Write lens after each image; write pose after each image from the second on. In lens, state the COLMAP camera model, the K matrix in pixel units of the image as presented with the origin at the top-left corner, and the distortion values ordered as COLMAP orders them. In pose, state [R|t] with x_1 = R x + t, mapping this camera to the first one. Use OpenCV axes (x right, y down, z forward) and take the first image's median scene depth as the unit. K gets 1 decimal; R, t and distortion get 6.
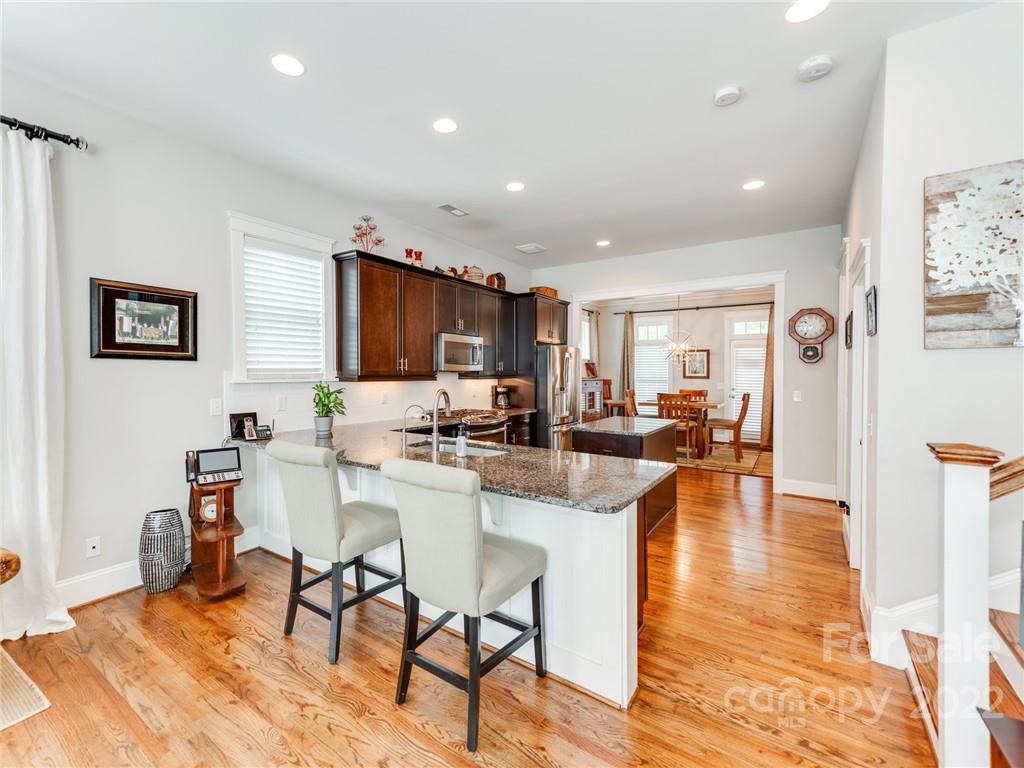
lens RADIAL K [[450.8, 0, 474.2], [0, 450.8, 380.0], [0, 0, 1]] dist [0.021071, -0.001776]
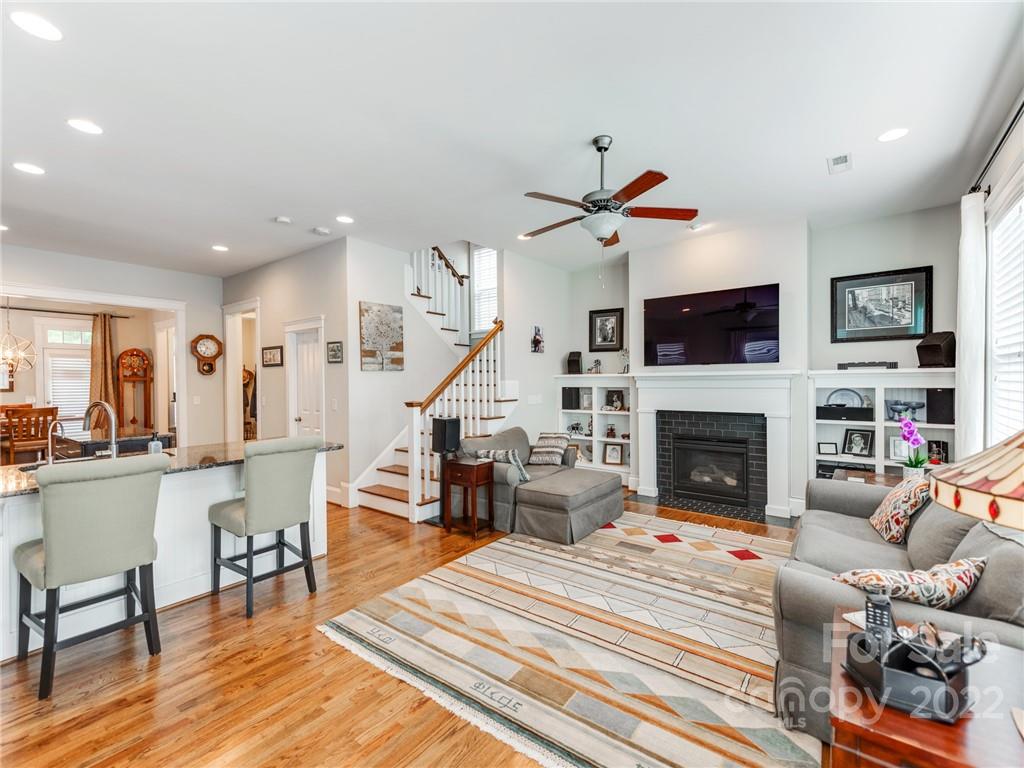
lens RADIAL K [[450.8, 0, 518.5], [0, 450.8, 389.1], [0, 0, 1]] dist [0.021071, -0.001776]
pose [[0.032712, -0.030059, 0.999013, -0.586576], [0.031265, 0.999089, 0.029038, -0.006818], [-0.998976, 0.030284, 0.033622, 0.035427]]
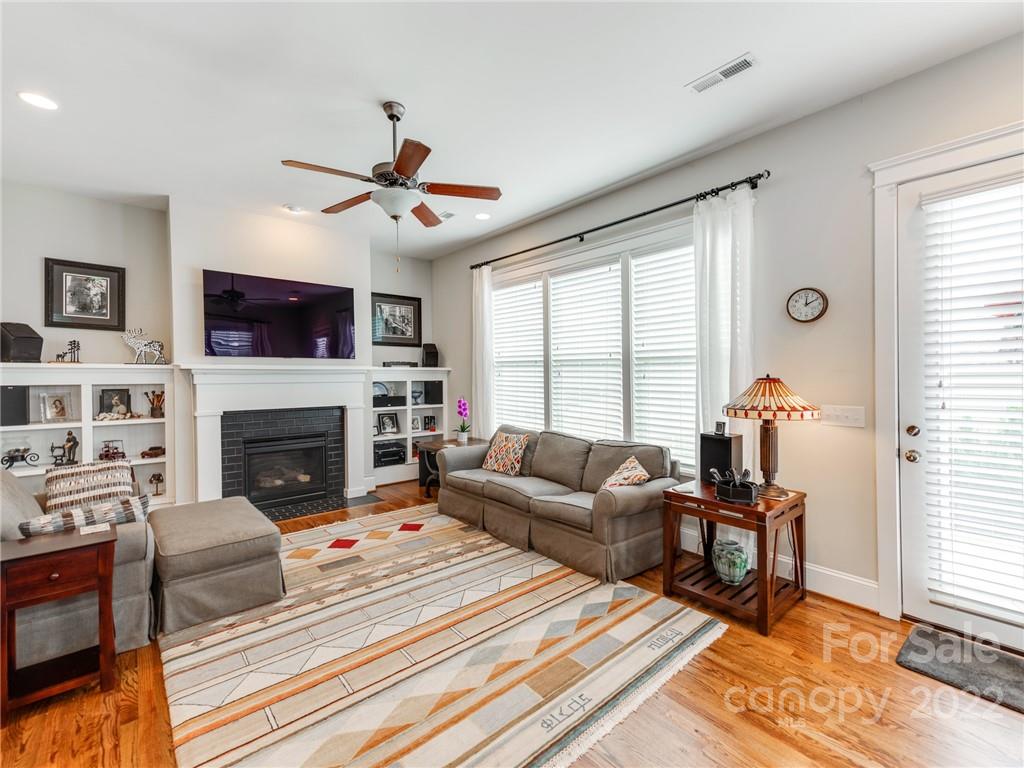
lens RADIAL K [[450.8, 0, 502.3], [0, 450.8, 381.9], [0, 0, 1]] dist [0.021071, -0.001776]
pose [[-0.964851, -0.011887, 0.262528, -0.241837], [-0.001073, 0.999146, 0.041296, -0.008053], [-0.262795, 0.039563, -0.964040, 0.431986]]
